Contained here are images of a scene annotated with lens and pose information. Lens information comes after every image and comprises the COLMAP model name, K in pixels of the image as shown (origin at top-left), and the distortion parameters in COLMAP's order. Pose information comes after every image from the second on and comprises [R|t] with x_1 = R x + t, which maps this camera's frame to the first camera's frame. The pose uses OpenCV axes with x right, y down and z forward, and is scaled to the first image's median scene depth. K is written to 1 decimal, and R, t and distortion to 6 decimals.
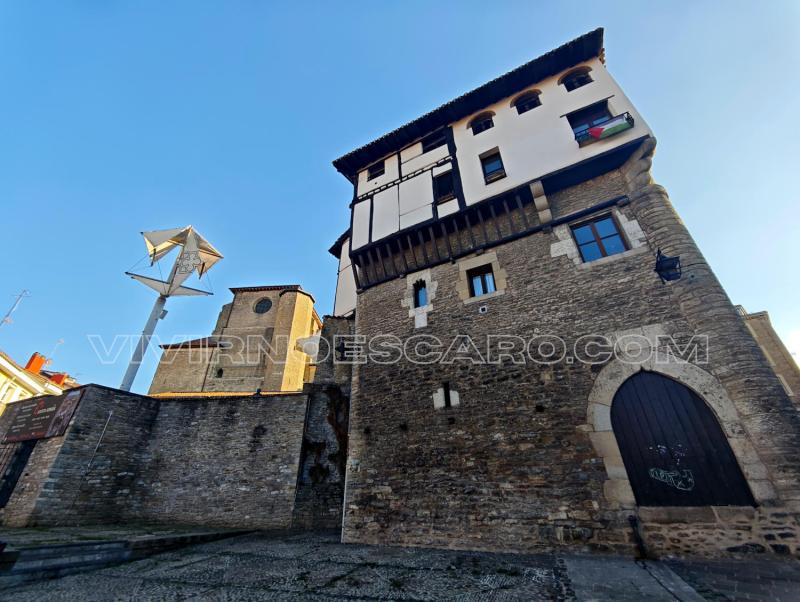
lens RADIAL K [[317.7, 0, 397.8], [0, 317.7, 292.1], [0, 0, 1]] dist [-0.003912, -0.000471]
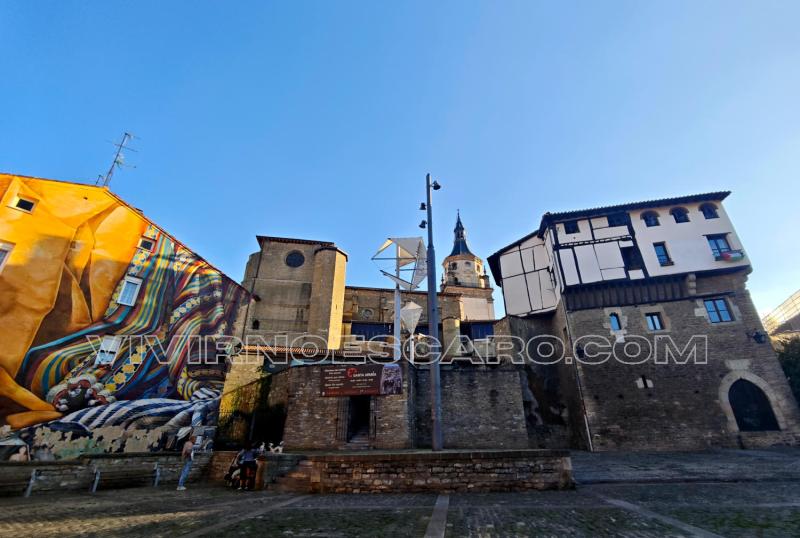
lens RADIAL K [[352.6, 0, 400.0], [0, 352.6, 269.0], [0, 0, 1]] dist [-0.001311, 0.000438]
pose [[0.963401, 0.113884, 0.242670, -1.652416], [-0.138499, 0.986546, 0.086859, -0.298963], [-0.229513, -0.117290, 0.966213, -0.591105]]
